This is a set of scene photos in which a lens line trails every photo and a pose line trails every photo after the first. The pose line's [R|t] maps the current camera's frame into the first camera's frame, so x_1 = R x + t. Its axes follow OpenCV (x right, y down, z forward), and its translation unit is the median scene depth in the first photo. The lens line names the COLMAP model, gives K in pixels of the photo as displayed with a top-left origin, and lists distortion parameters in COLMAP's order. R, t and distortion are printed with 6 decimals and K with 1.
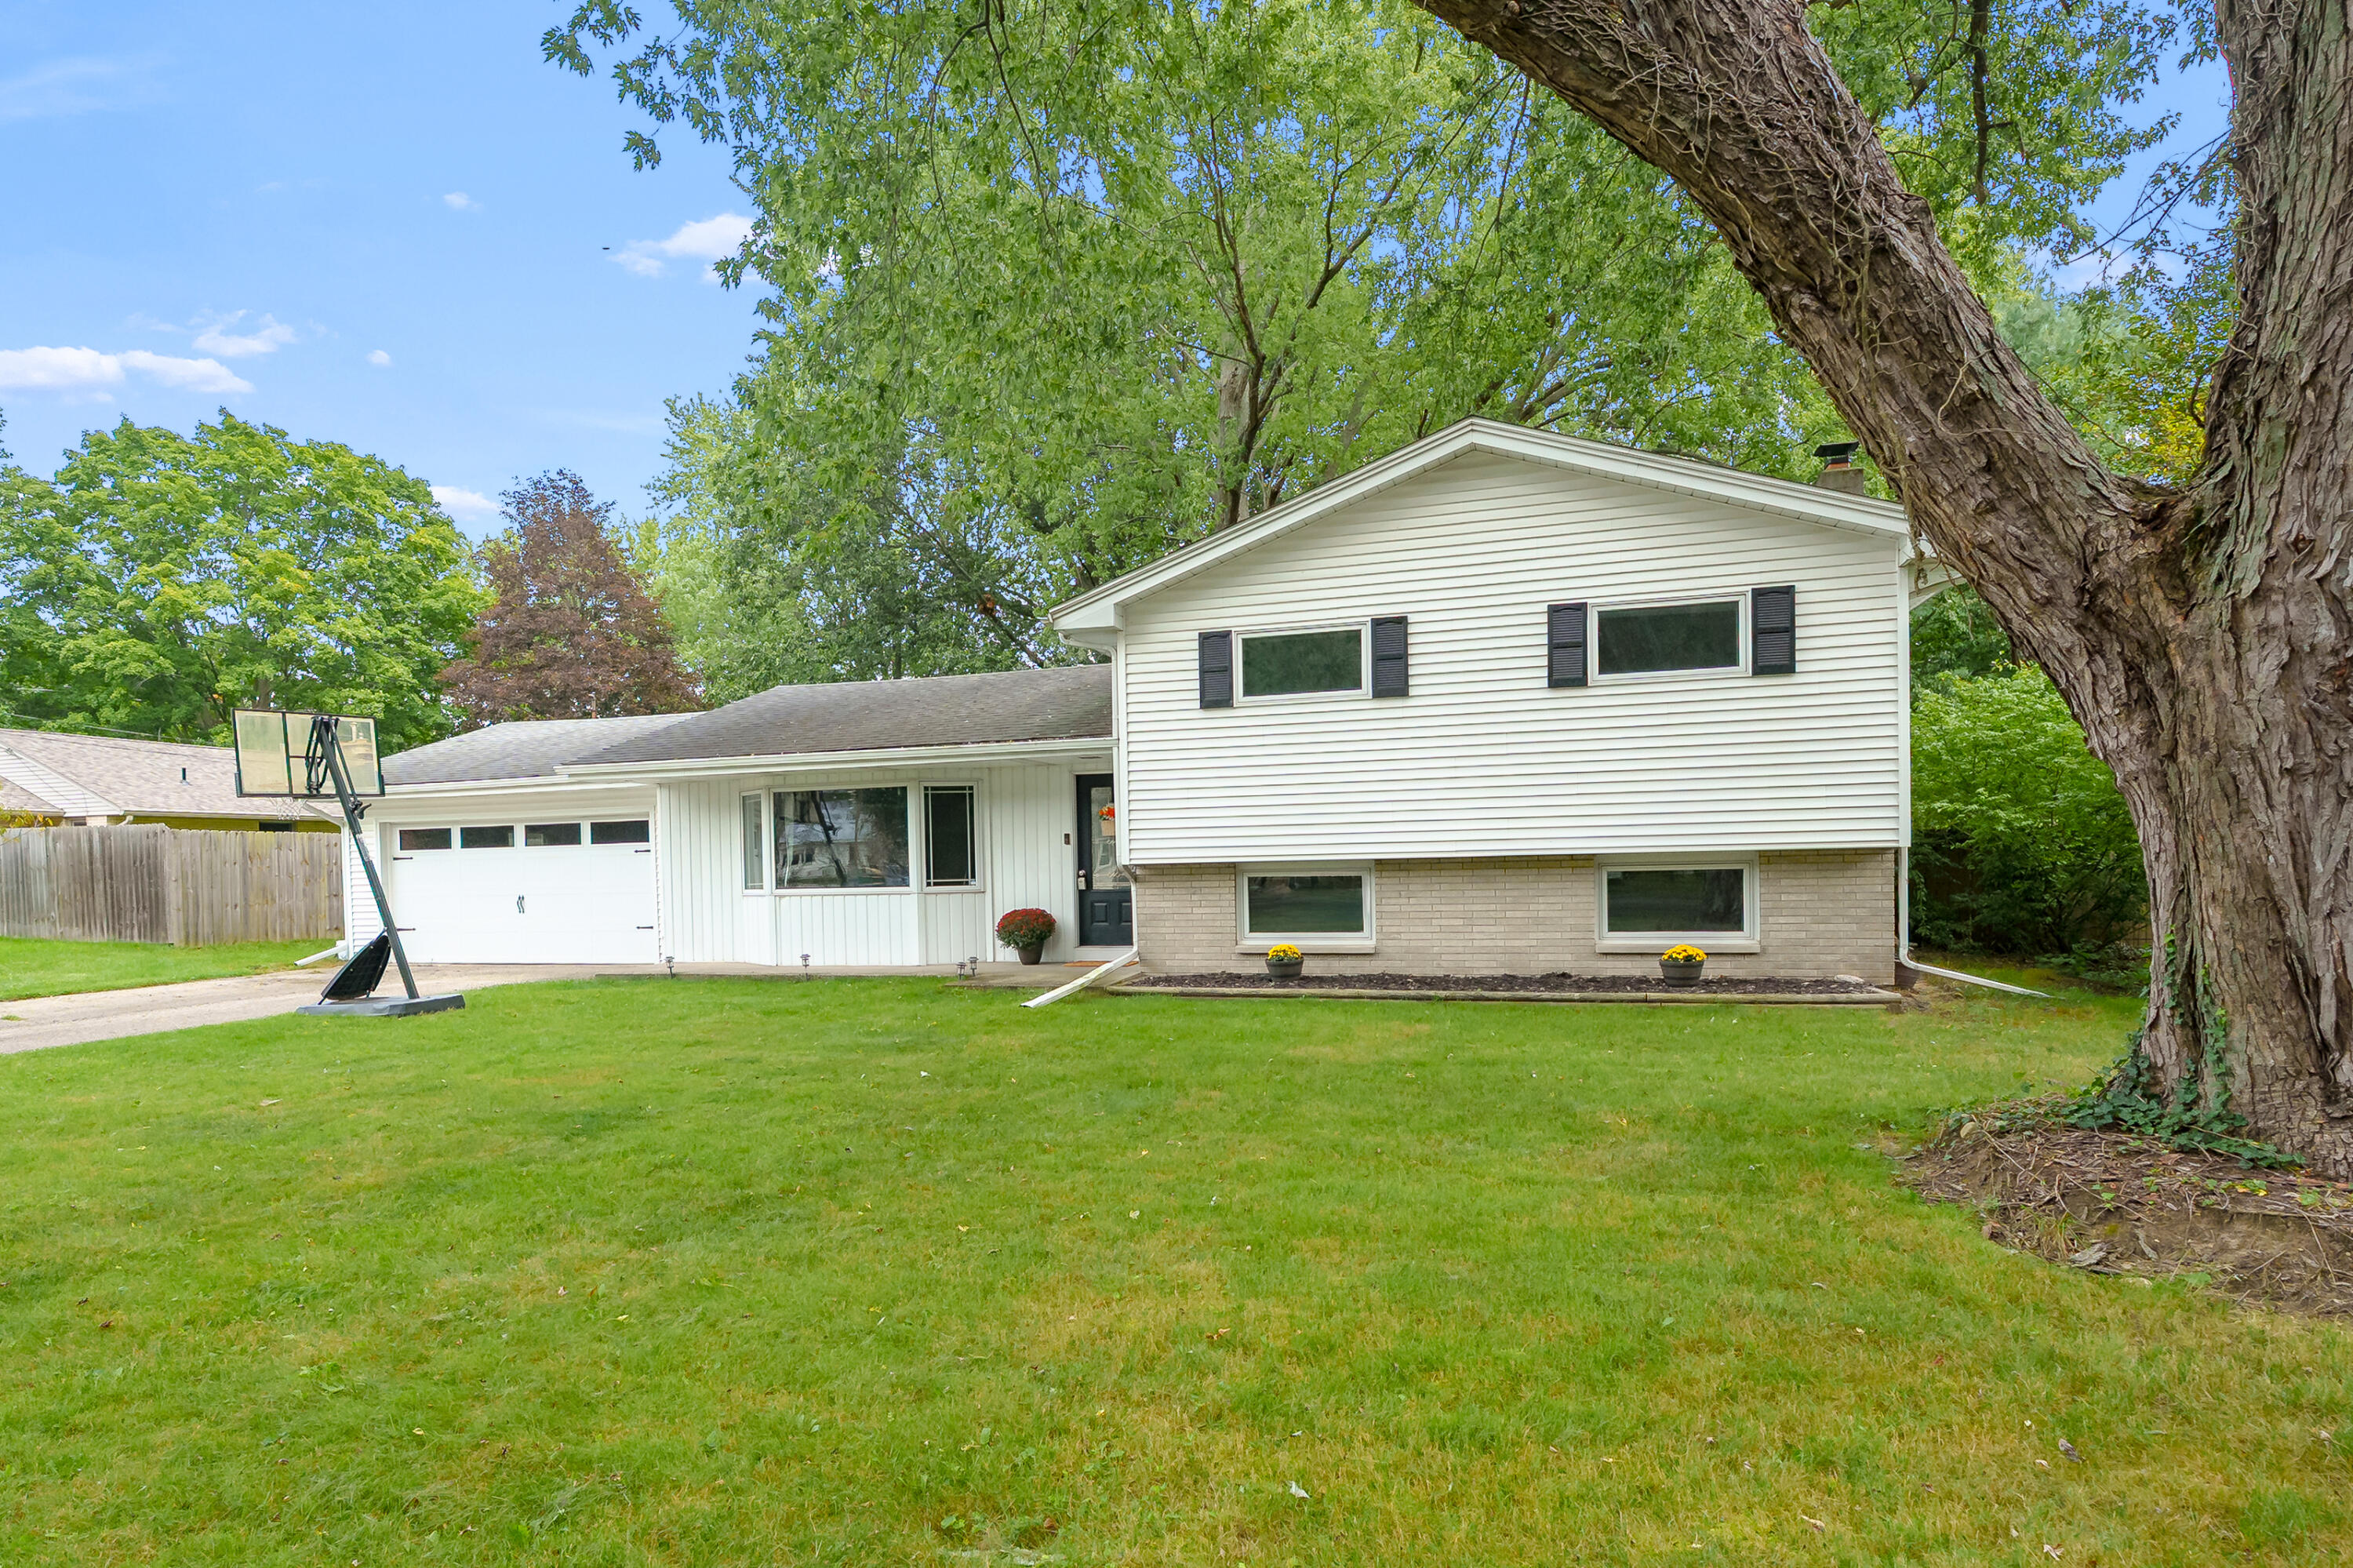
lens RADIAL K [[1106.9, 0, 1183.1], [0, 1106.9, 814.4], [0, 0, 1]] dist [-0.003512, 0.000004]
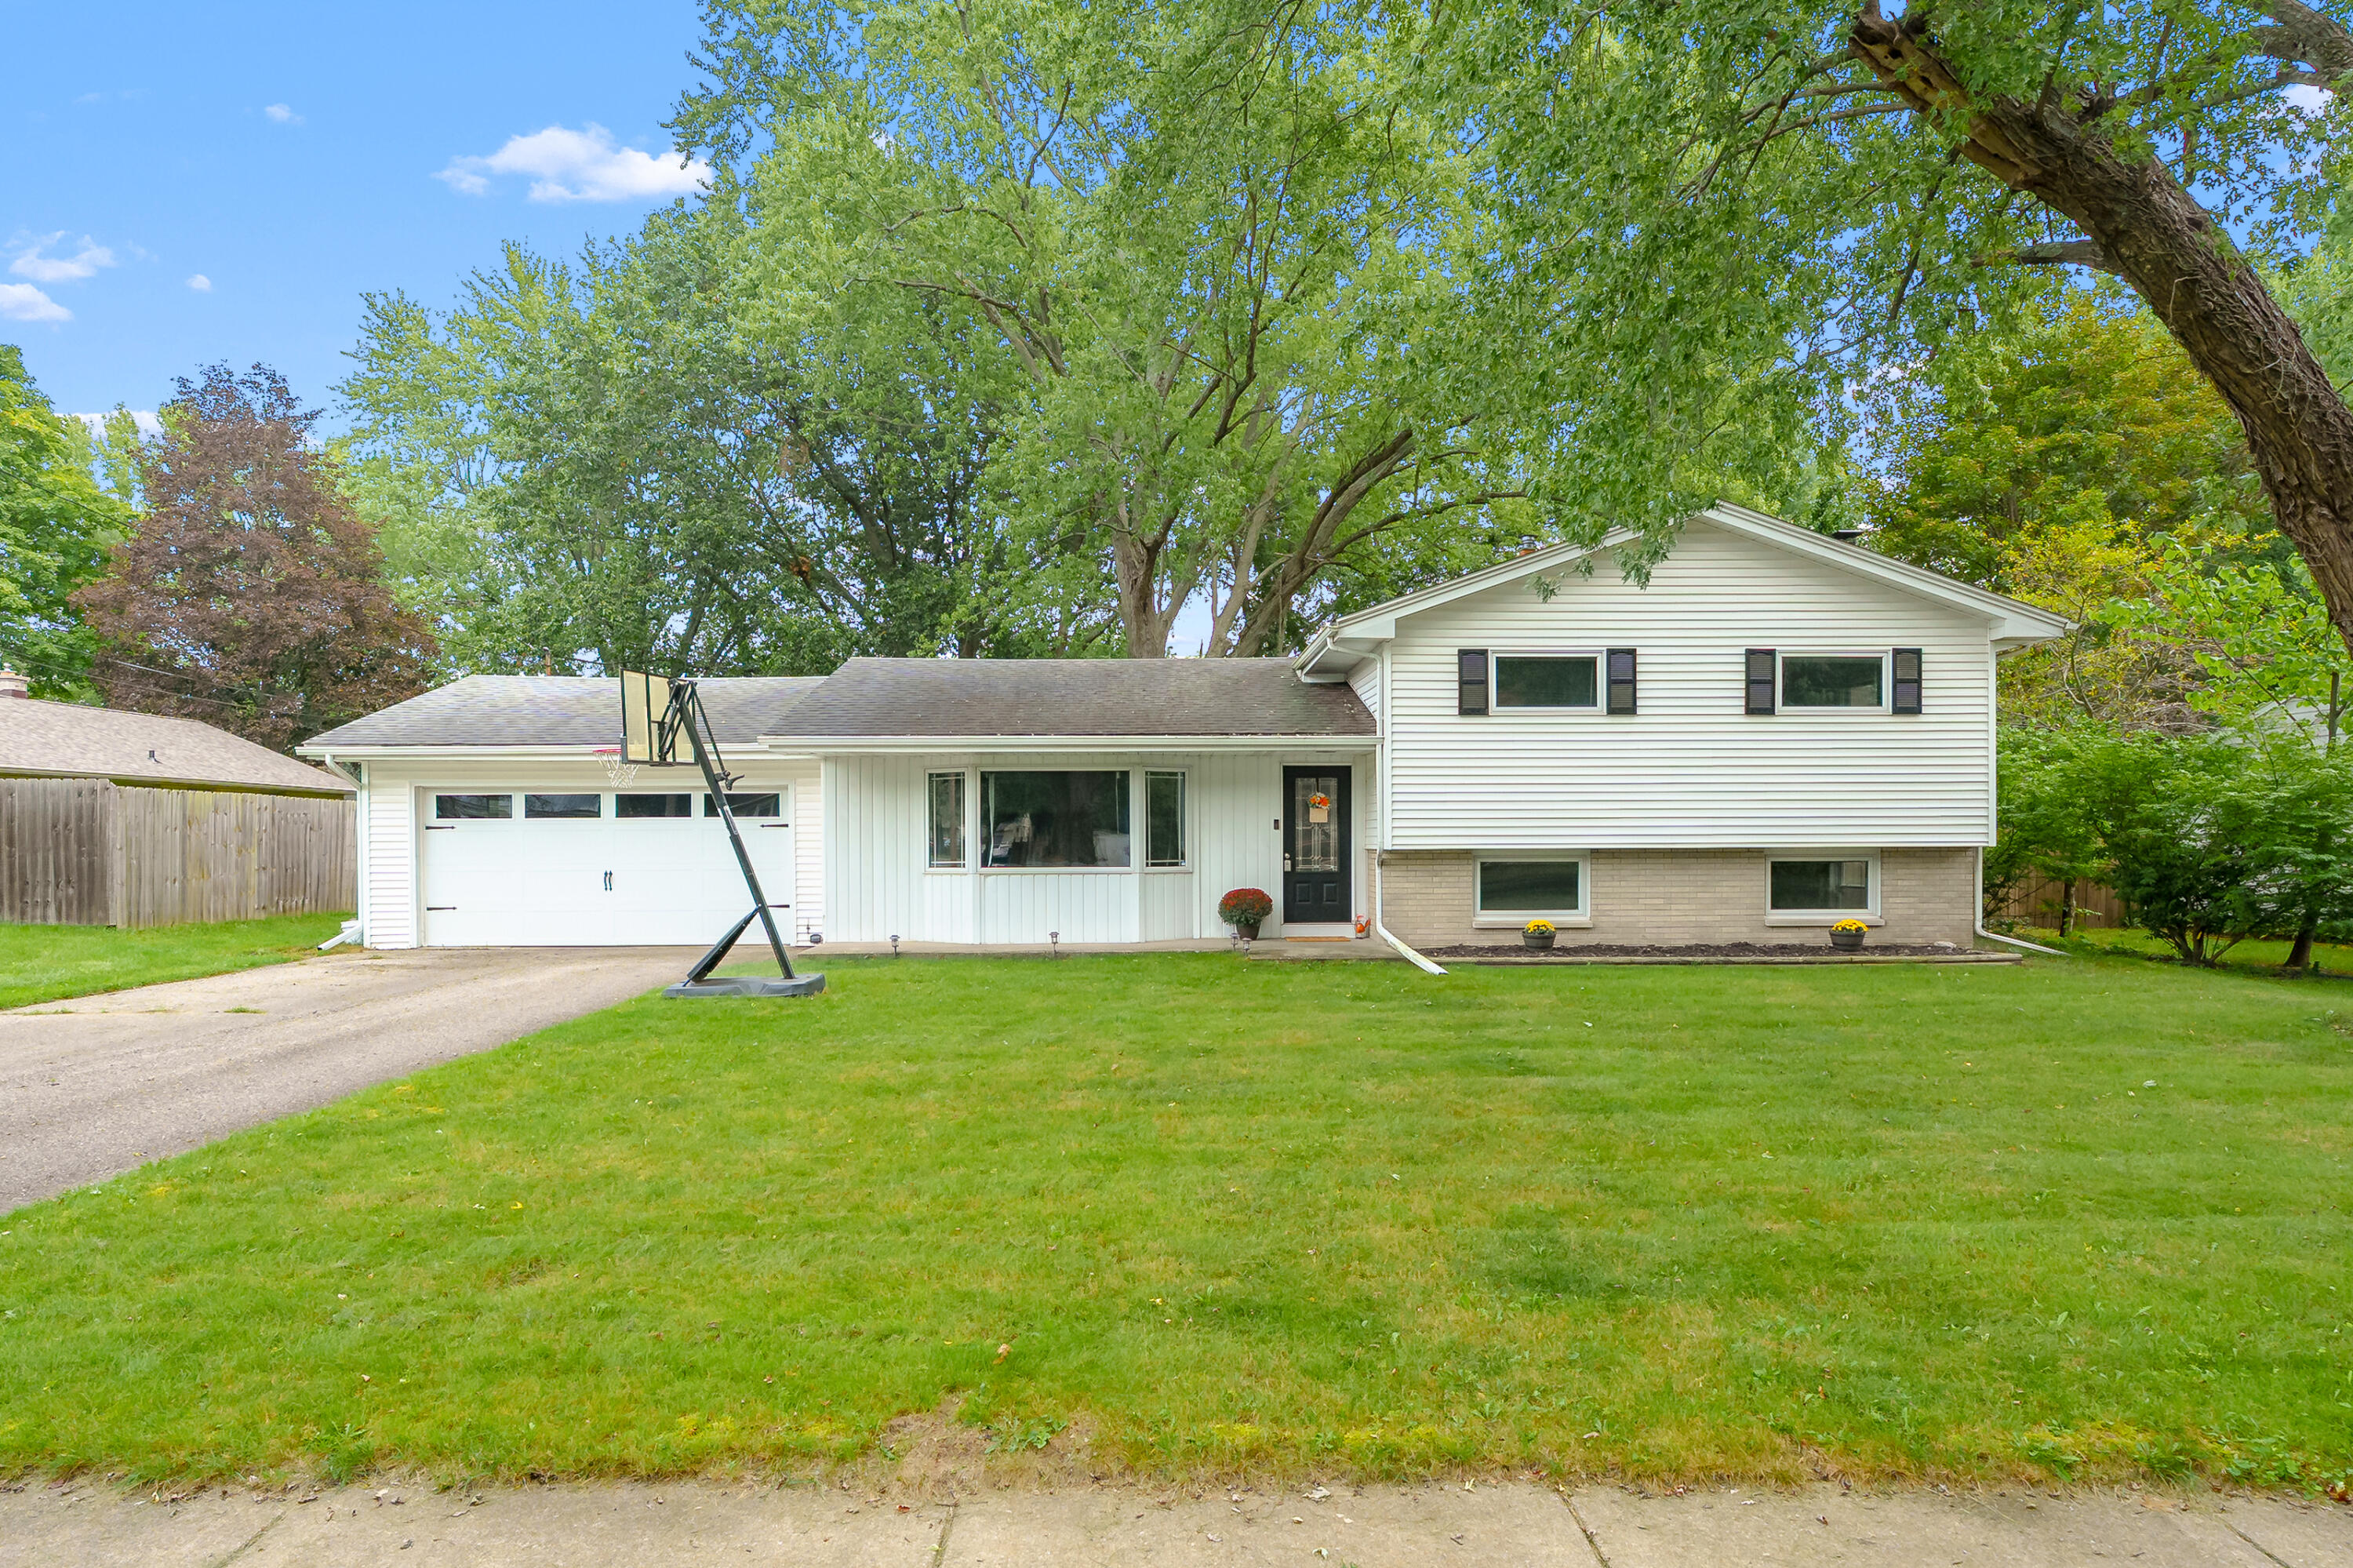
lens RADIAL K [[1095.6, 0, 1176.5], [0, 1095.6, 784.0], [0, 0, 1]] dist [0.003703, 0.000656]
pose [[0.957471, 0.032504, 0.286692, -0.583863], [-0.029349, 0.999452, -0.015296, 0.002008], [-0.287032, 0.006231, 0.957901, -0.005258]]
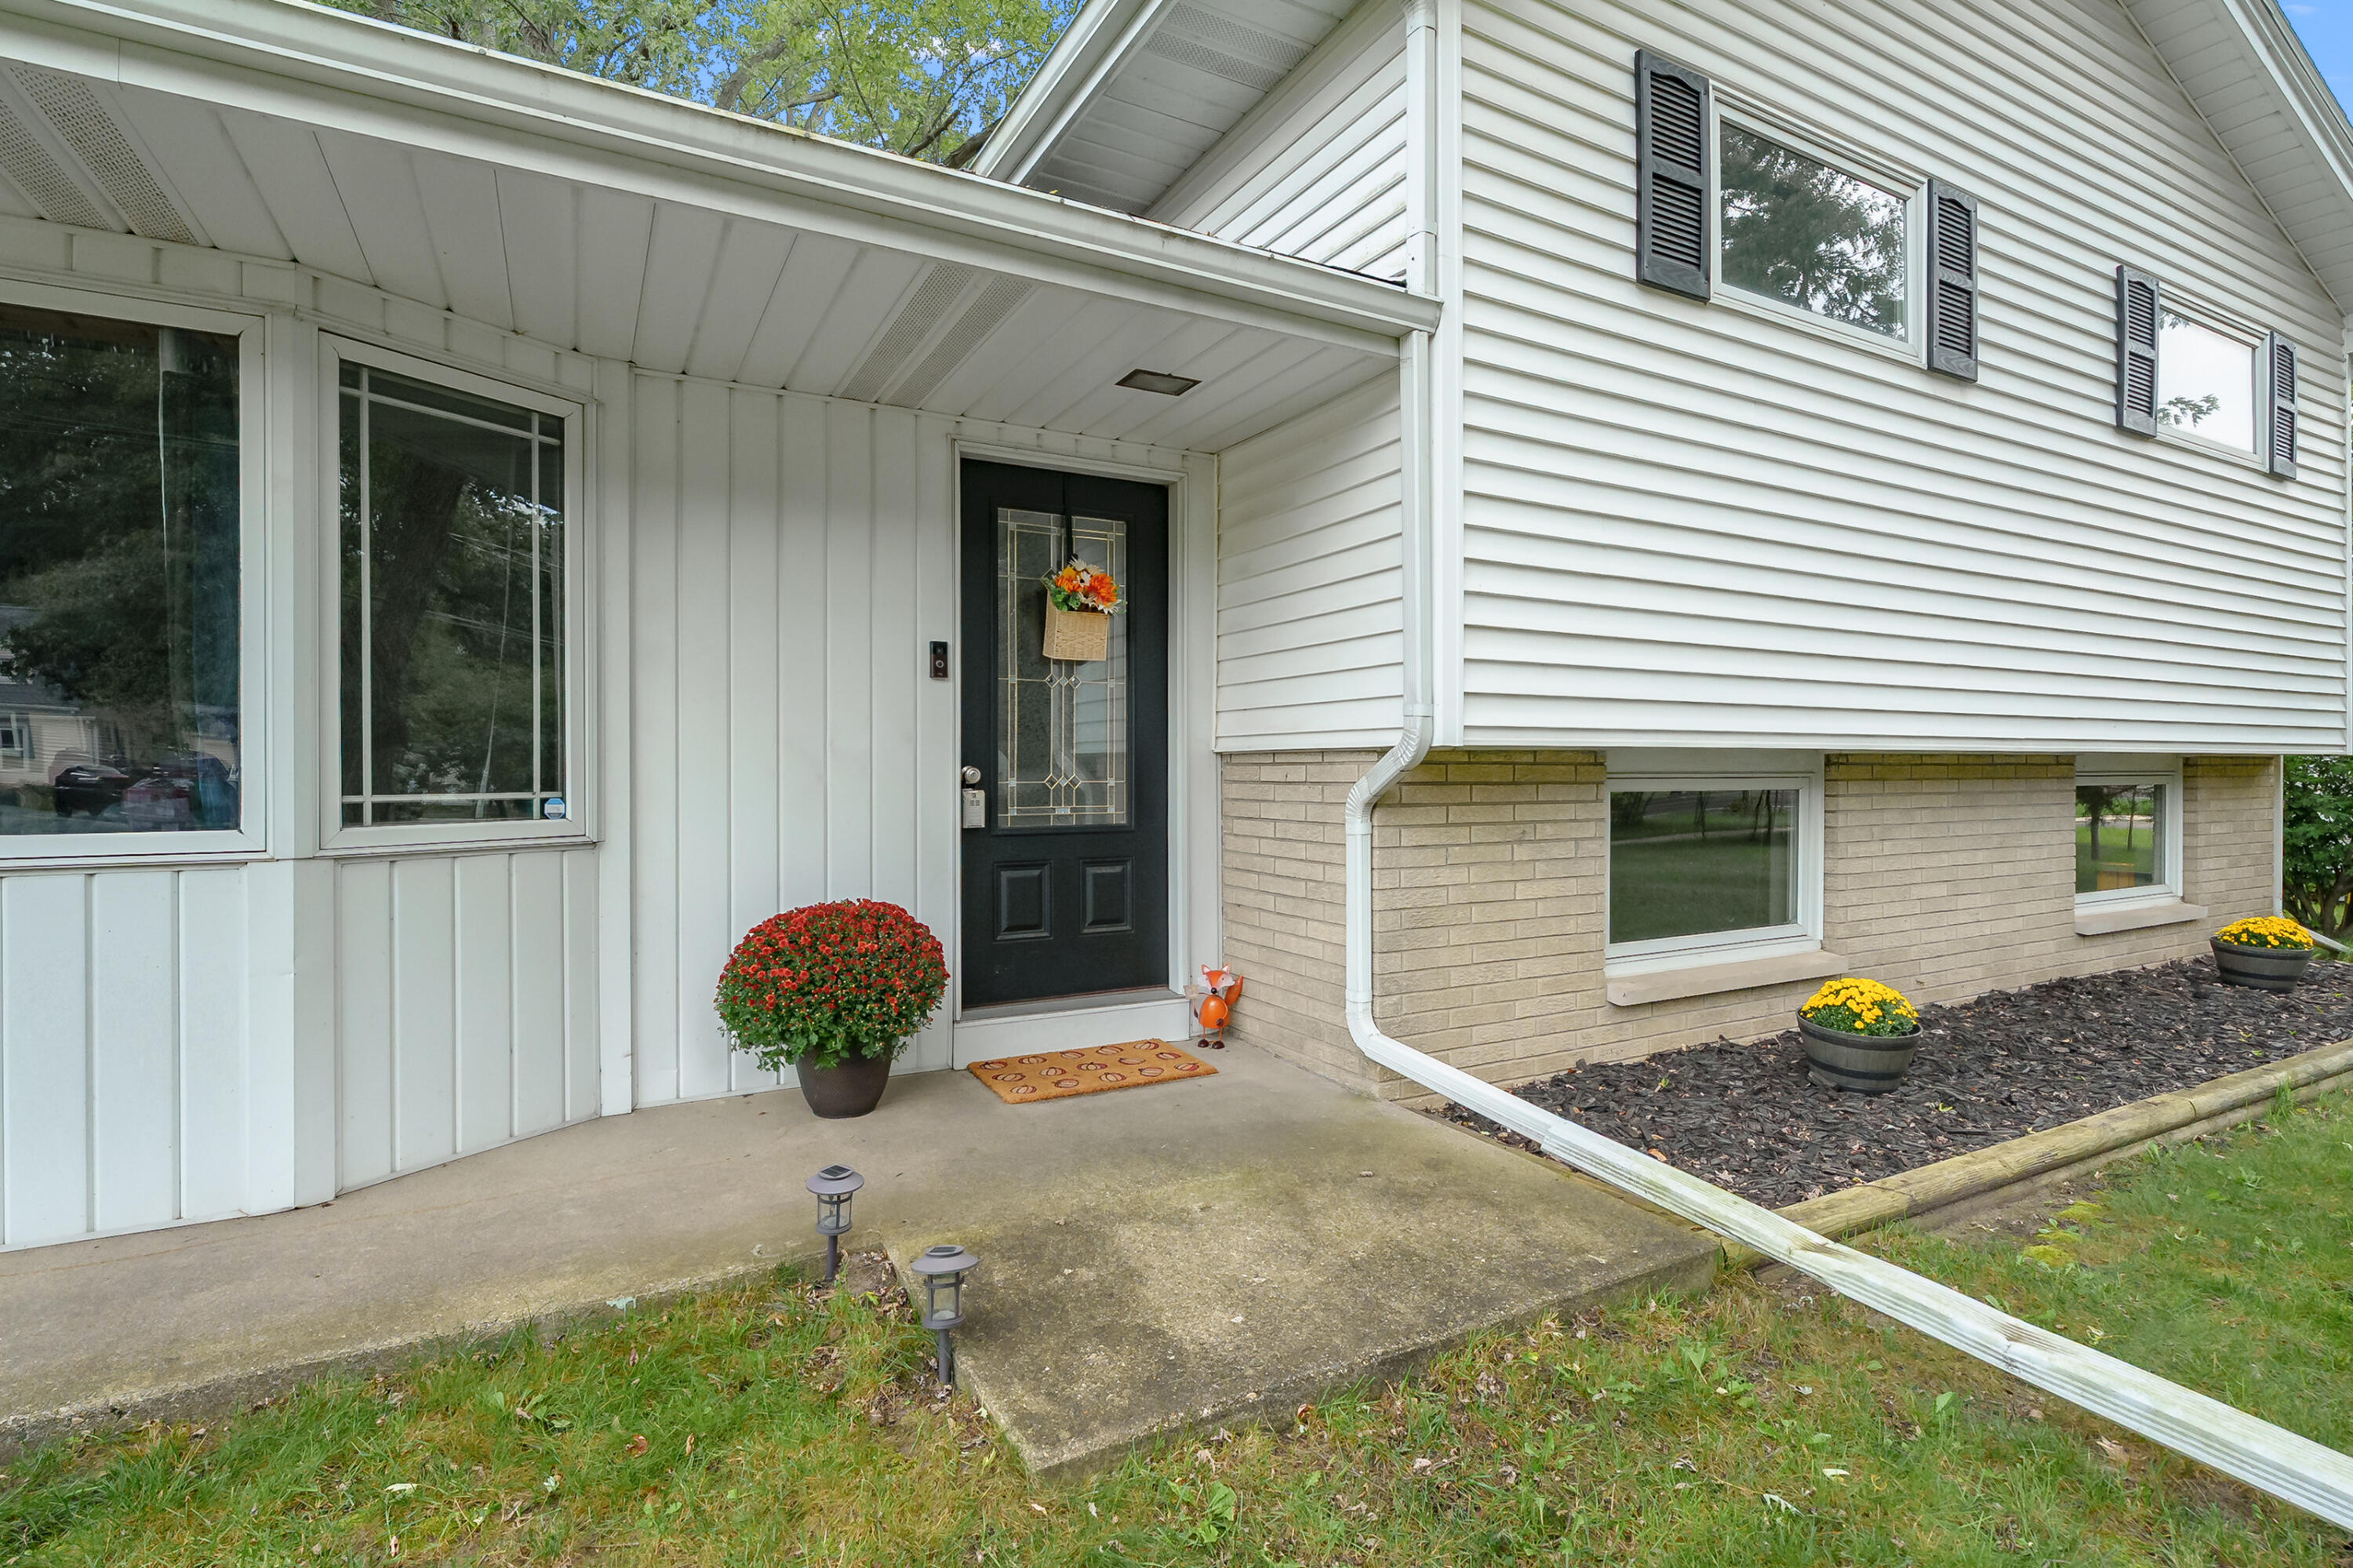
lens RADIAL K [[1089.8, 0, 1122.2], [0, 1089.8, 779.4], [0, 0, 1]] dist [0.001903, 0.000186]
pose [[0.728936, 0.014383, 0.684431, -0.308426], [-0.044591, 0.998654, 0.026504, 0.050805], [-0.683128, -0.049839, 0.728596, 0.861299]]
